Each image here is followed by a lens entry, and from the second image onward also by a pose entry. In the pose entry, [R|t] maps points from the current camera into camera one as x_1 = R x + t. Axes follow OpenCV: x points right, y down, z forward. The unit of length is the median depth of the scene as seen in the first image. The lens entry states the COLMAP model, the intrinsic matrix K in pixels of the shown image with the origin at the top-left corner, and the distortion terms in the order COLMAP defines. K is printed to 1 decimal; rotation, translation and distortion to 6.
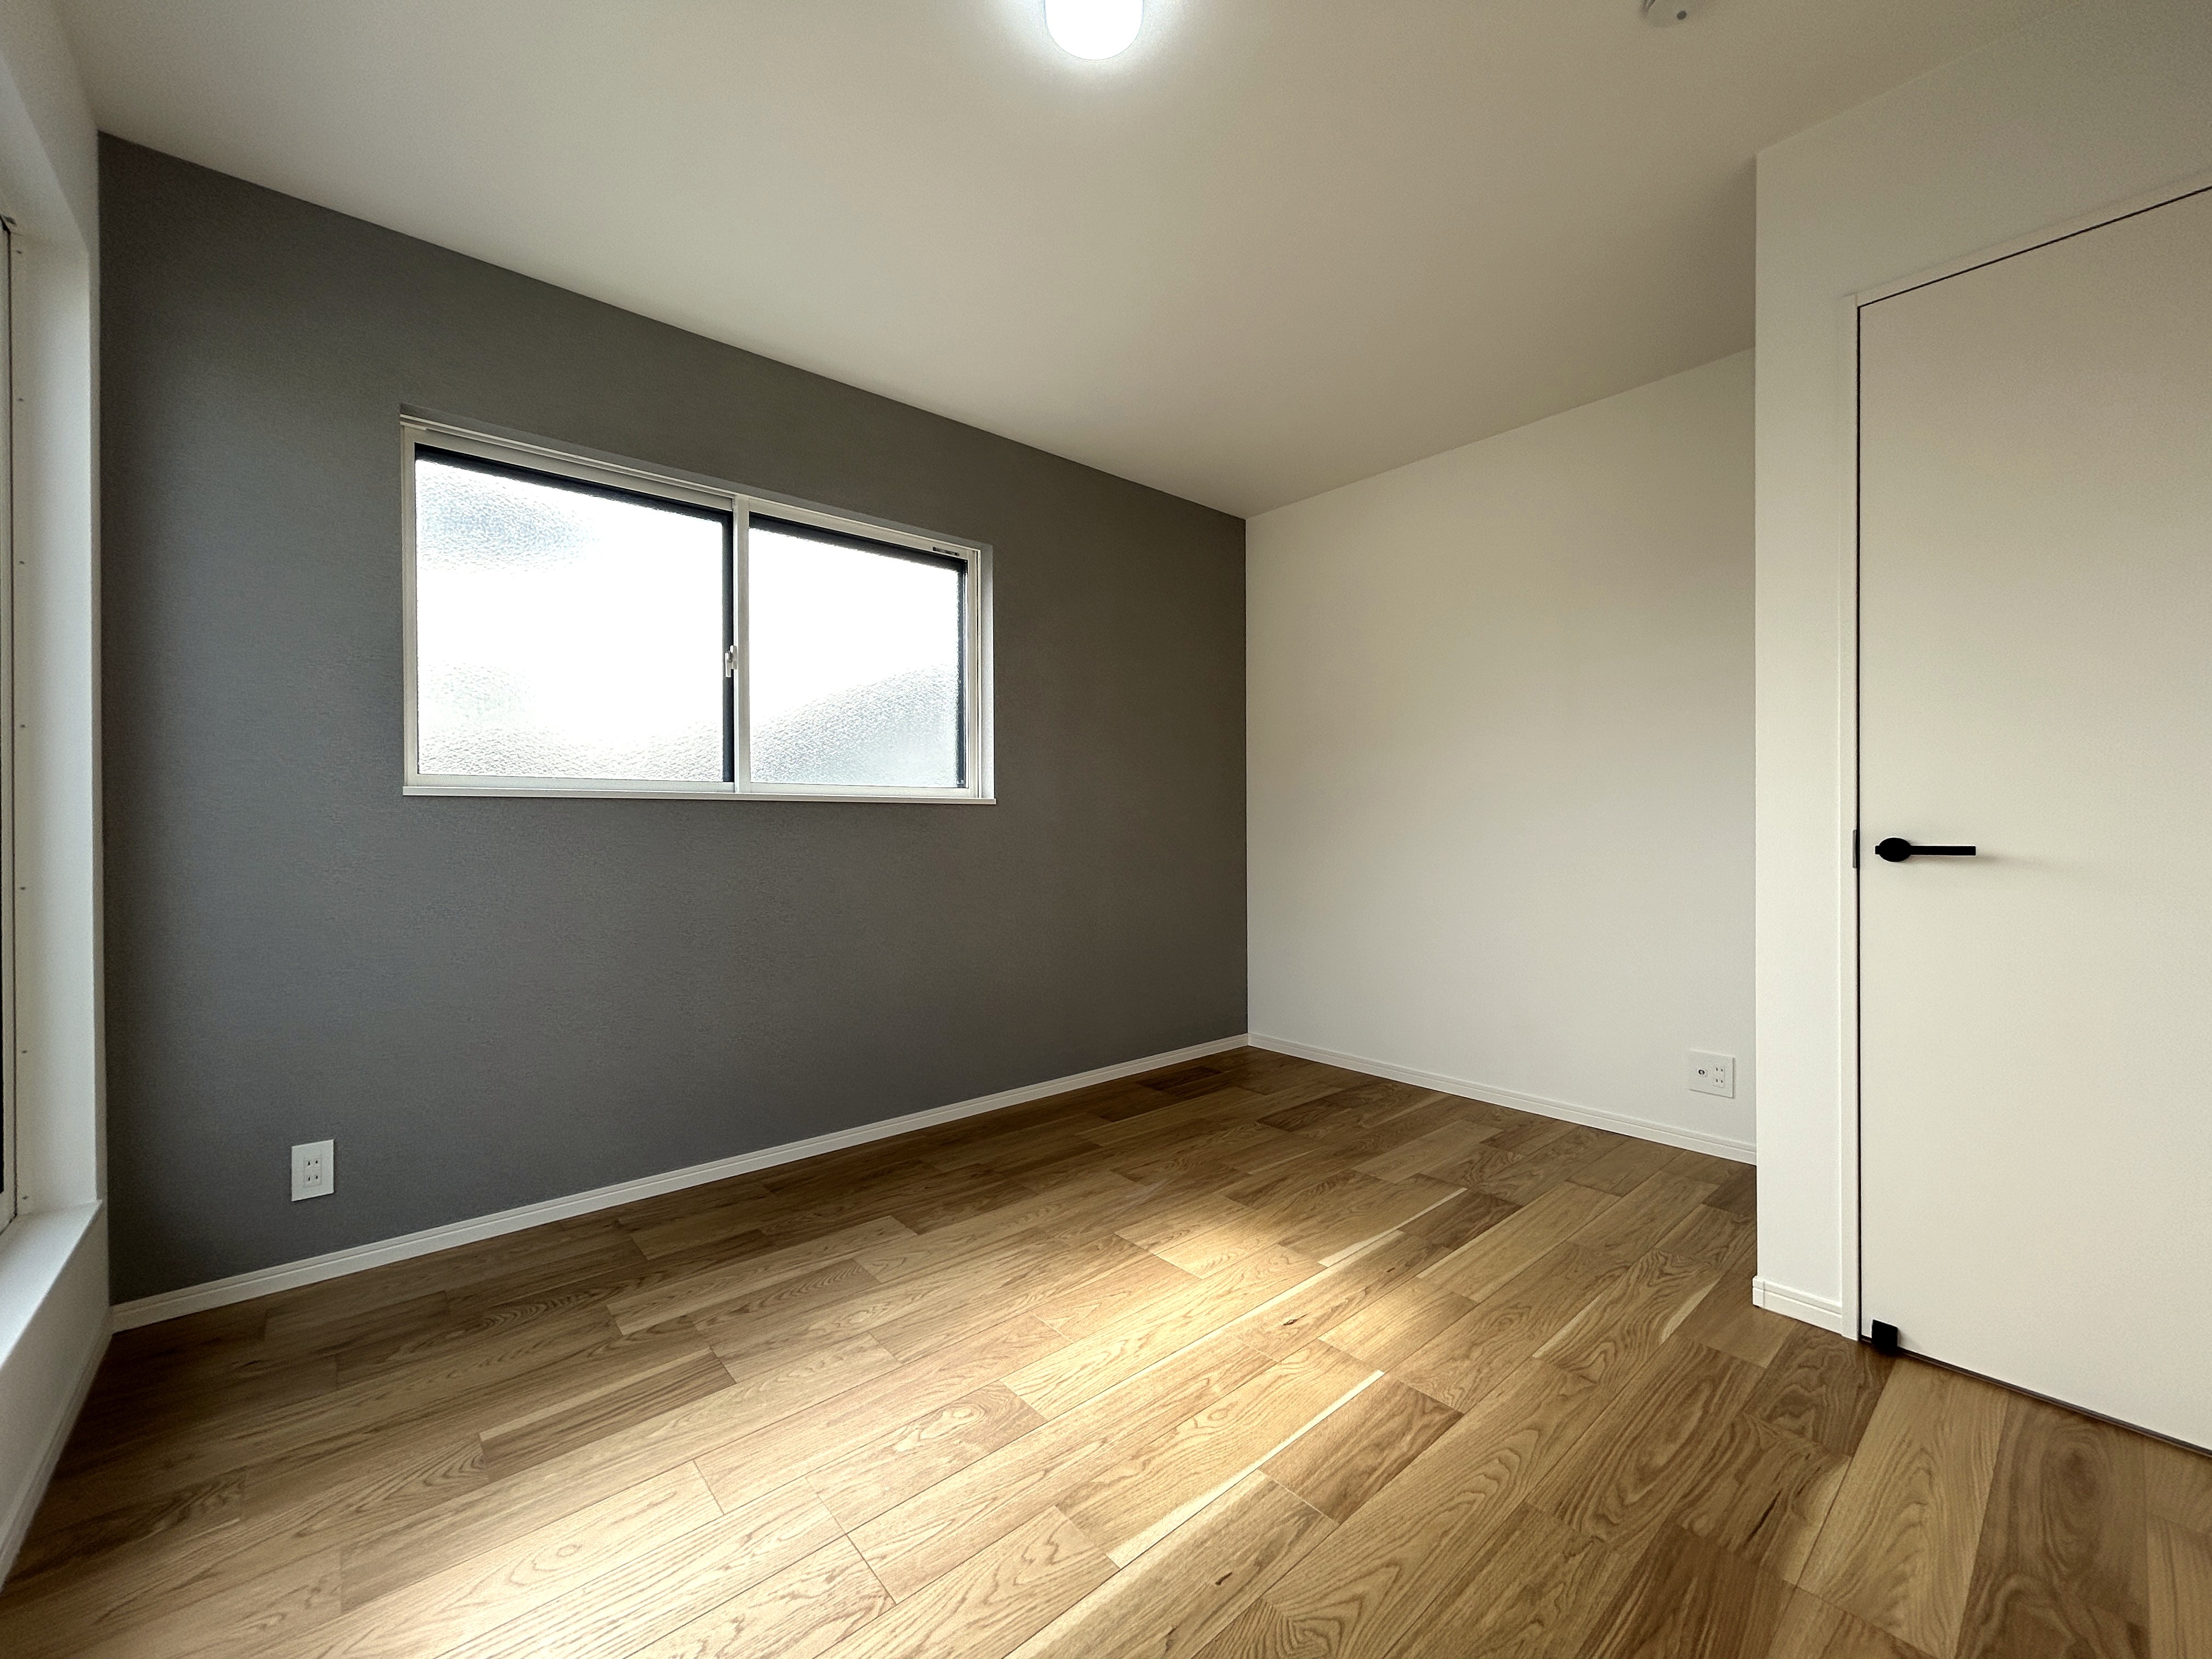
lens RADIAL K [[891.3, 0, 1100.9], [0, 891.3, 829.8], [0, 0, 1]] dist [0.000643, 0.000180]
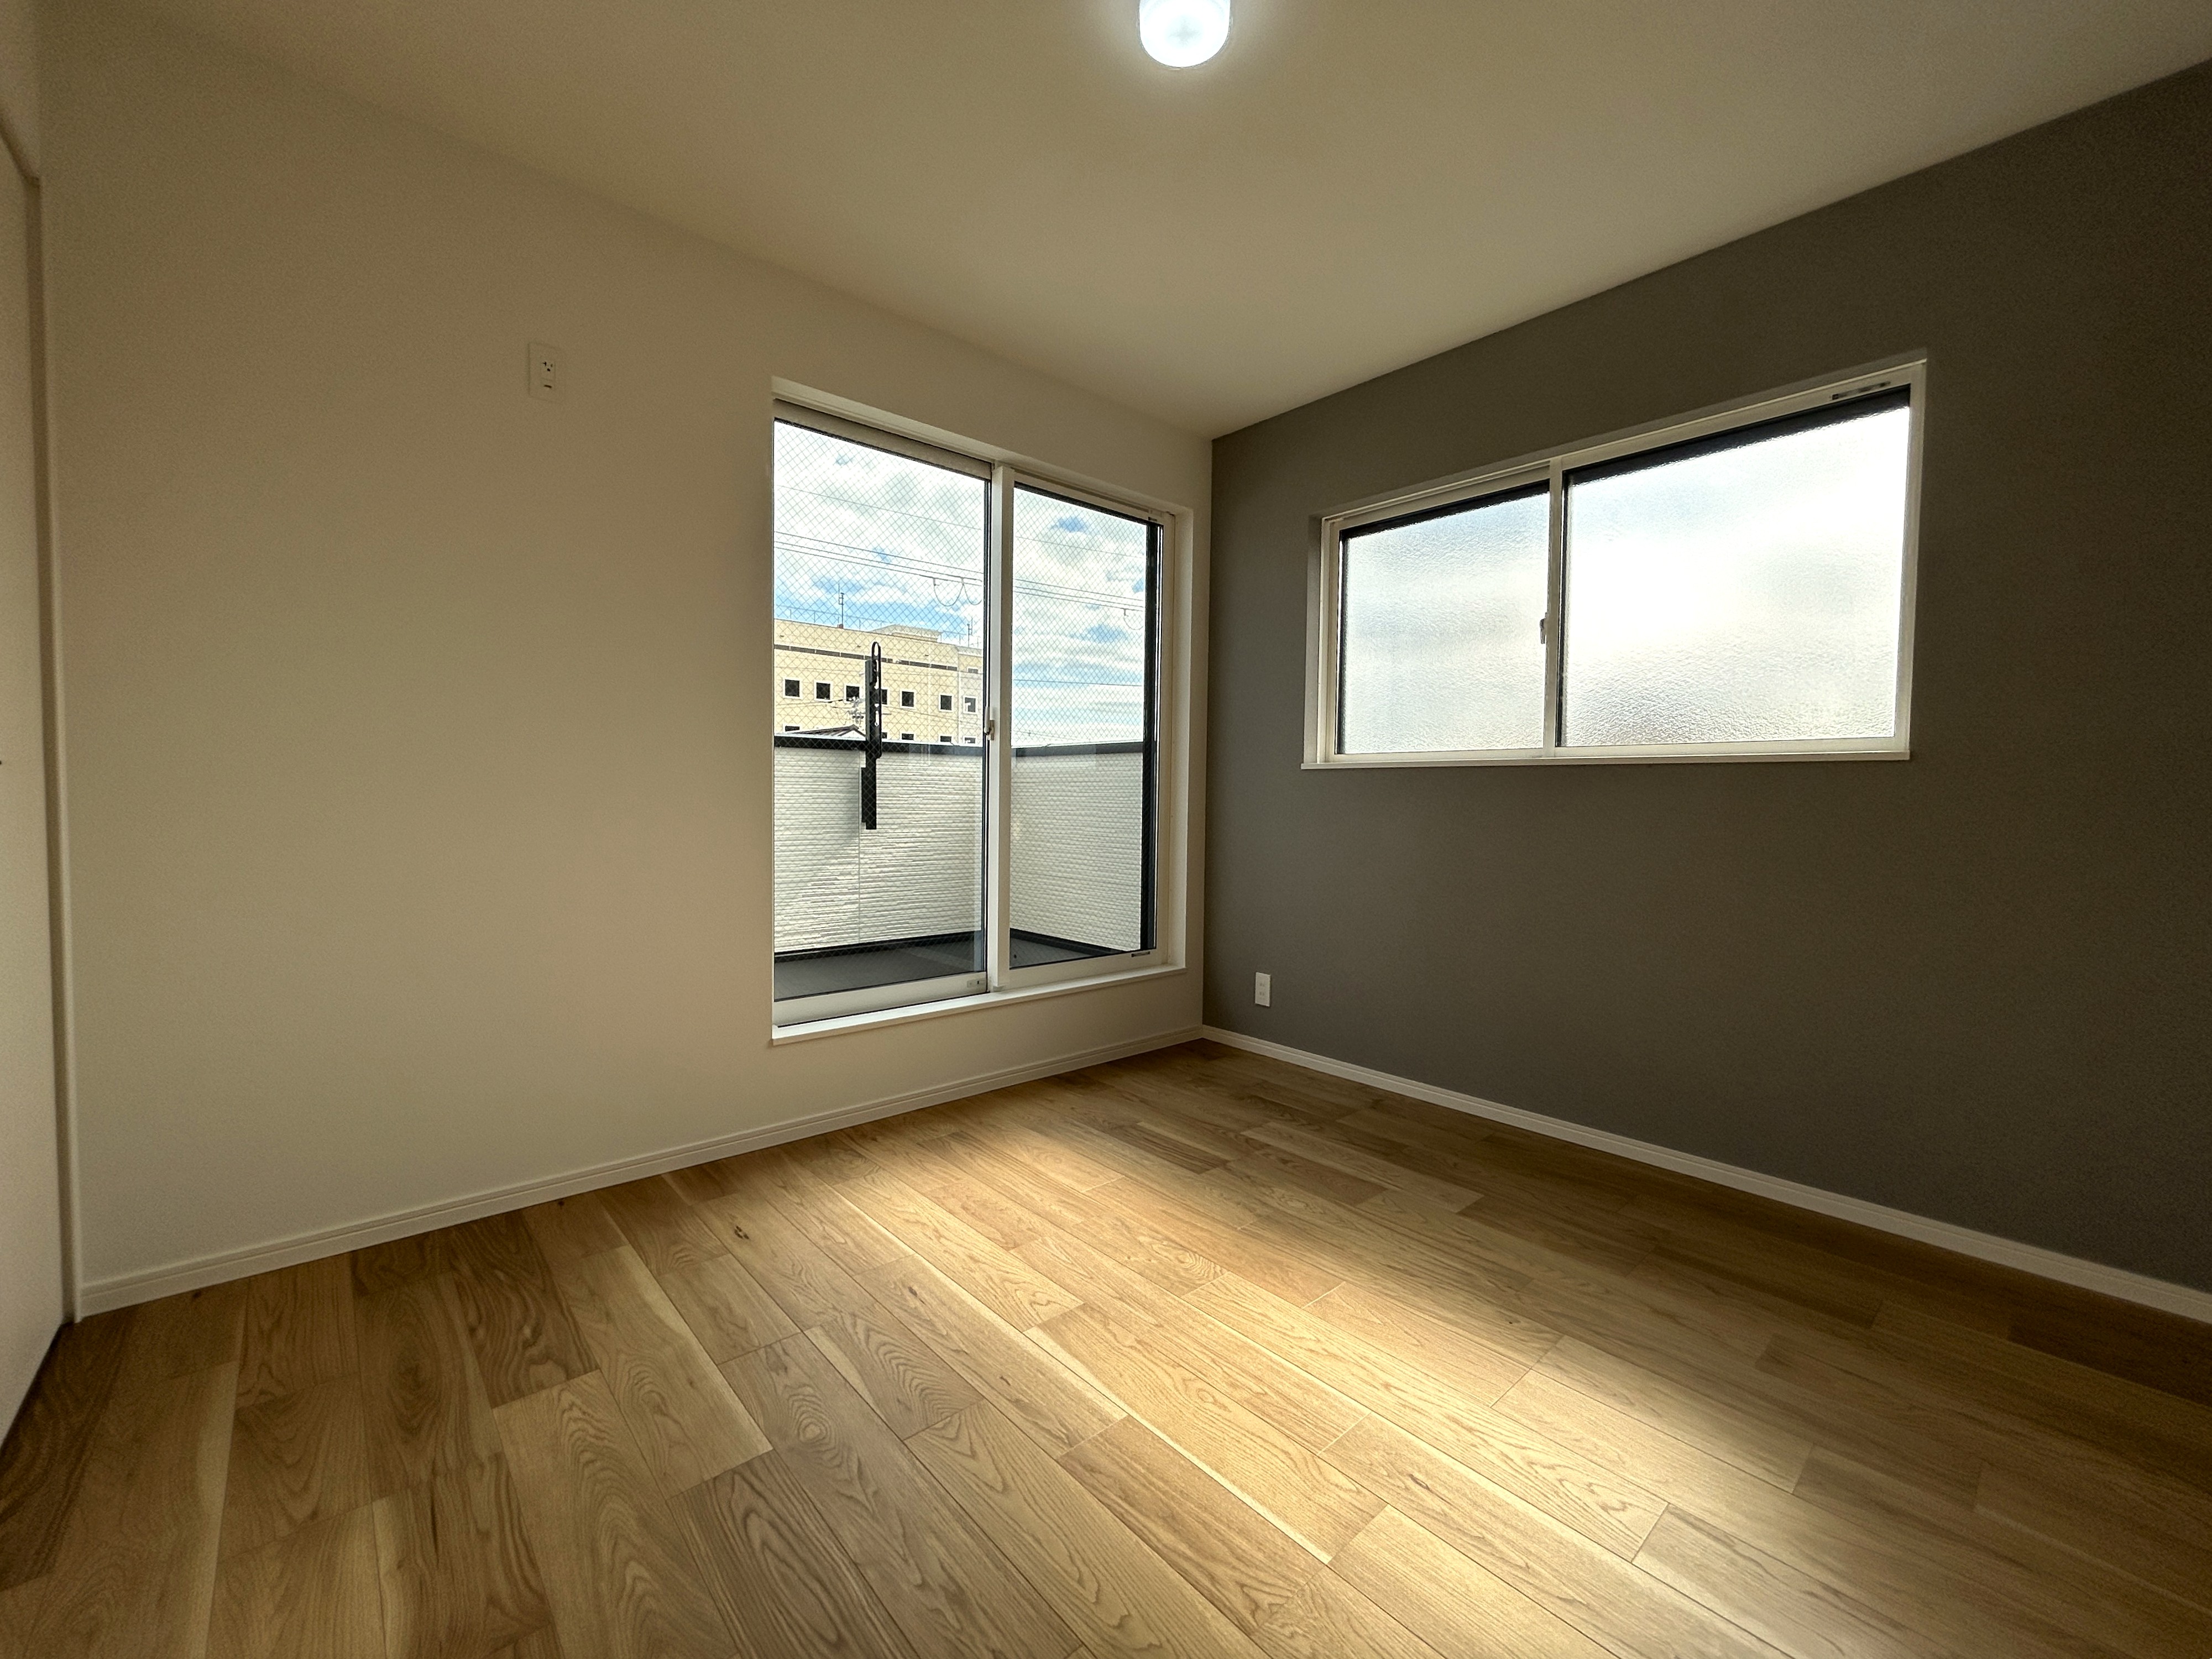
lens RADIAL K [[891.3, 0, 1100.9], [0, 891.3, 829.8], [0, 0, 1]] dist [0.000643, 0.000180]
pose [[0.014203, 0.043355, -0.998959, 0.814762], [-0.017145, 0.998923, 0.043109, 0.005687], [0.999752, 0.016515, 0.014931, 0.661174]]
